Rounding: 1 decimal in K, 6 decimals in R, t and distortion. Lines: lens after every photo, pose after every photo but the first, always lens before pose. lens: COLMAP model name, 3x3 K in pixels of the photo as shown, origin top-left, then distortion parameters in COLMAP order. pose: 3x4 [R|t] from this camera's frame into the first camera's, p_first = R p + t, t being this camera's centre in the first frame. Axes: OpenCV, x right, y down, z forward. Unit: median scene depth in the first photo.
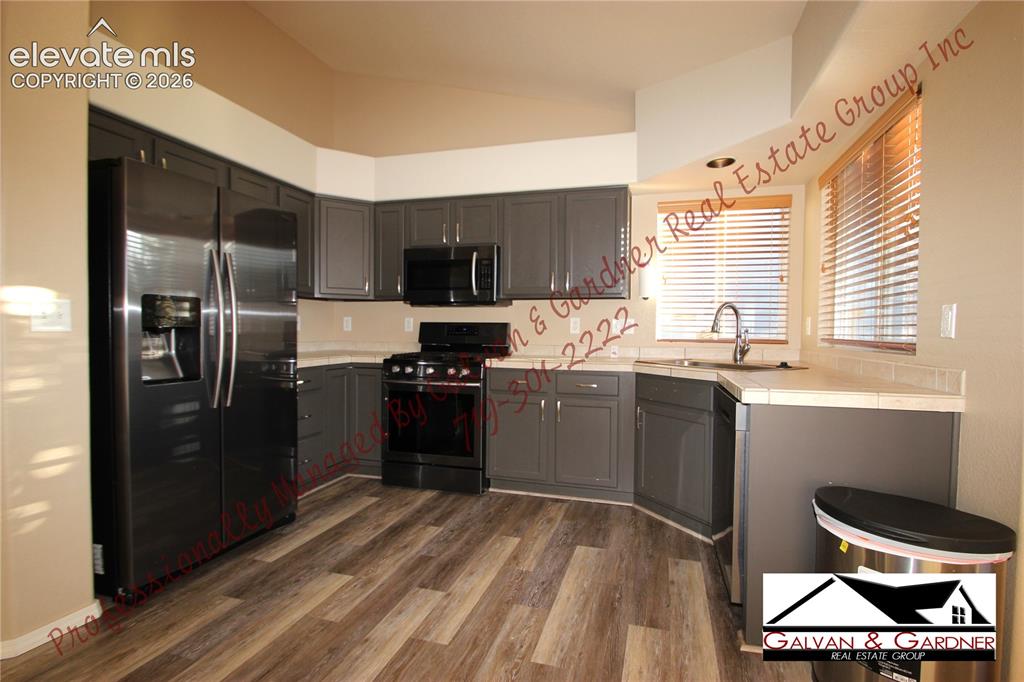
lens RADIAL K [[473.3, 0, 524.7], [0, 473.3, 340.8], [0, 0, 1]] dist [-0.015574, -0.001284]
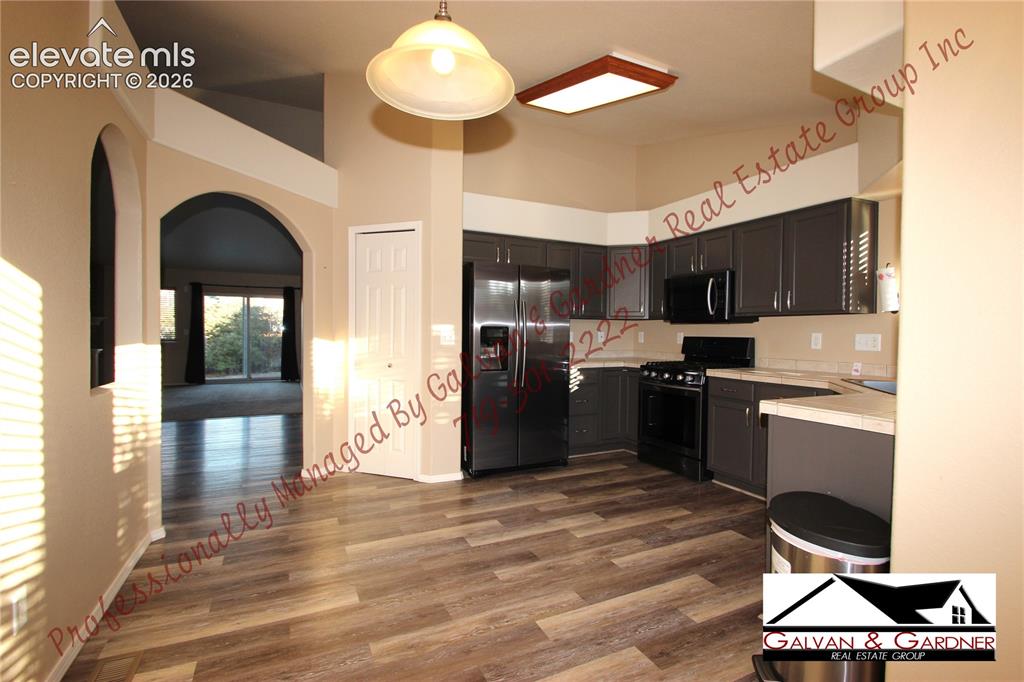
lens RADIAL K [[473.3, 0, 524.7], [0, 473.3, 340.8], [0, 0, 1]] dist [-0.015574, -0.001284]
pose [[0.672132, 0.010311, -0.740360, 0.547399], [-0.020666, 0.999775, -0.004838, -0.019694], [0.740143, 0.018552, 0.672194, -0.157334]]
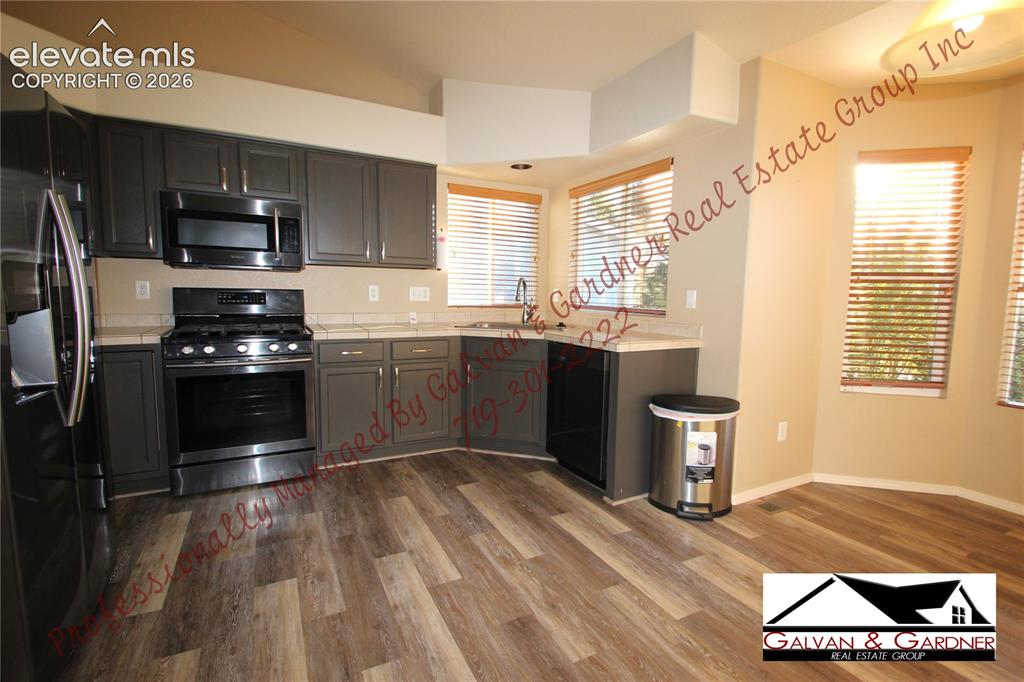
lens RADIAL K [[486.2, 0, 524.1], [0, 486.2, 341.0], [0, 0, 1]] dist [0.001134, -0.016297]
pose [[0.714771, -0.065514, 0.696283, -0.504450], [0.004575, 0.996019, 0.089021, -0.027389], [-0.699344, -0.060444, 0.712225, 0.039324]]
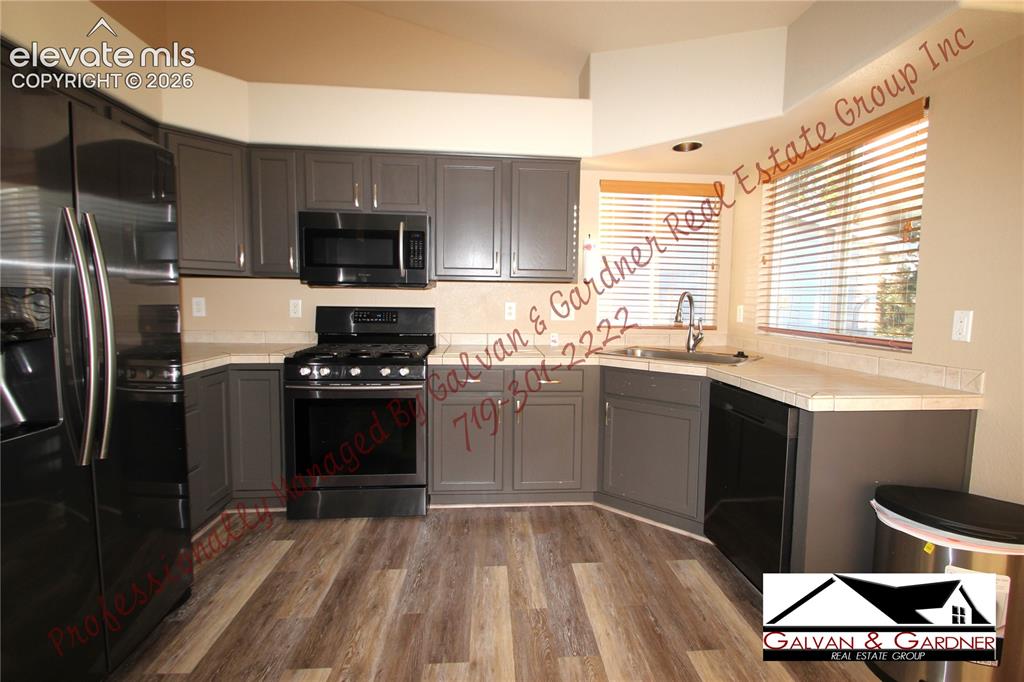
lens RADIAL K [[486.2, 0, 524.1], [0, 486.2, 341.0], [0, 0, 1]] dist [0.001134, -0.016297]
pose [[0.935697, -0.025632, 0.351873, -0.250620], [0.003173, 0.997928, 0.064255, -0.044600], [-0.352791, -0.059007, 0.933840, 0.162362]]
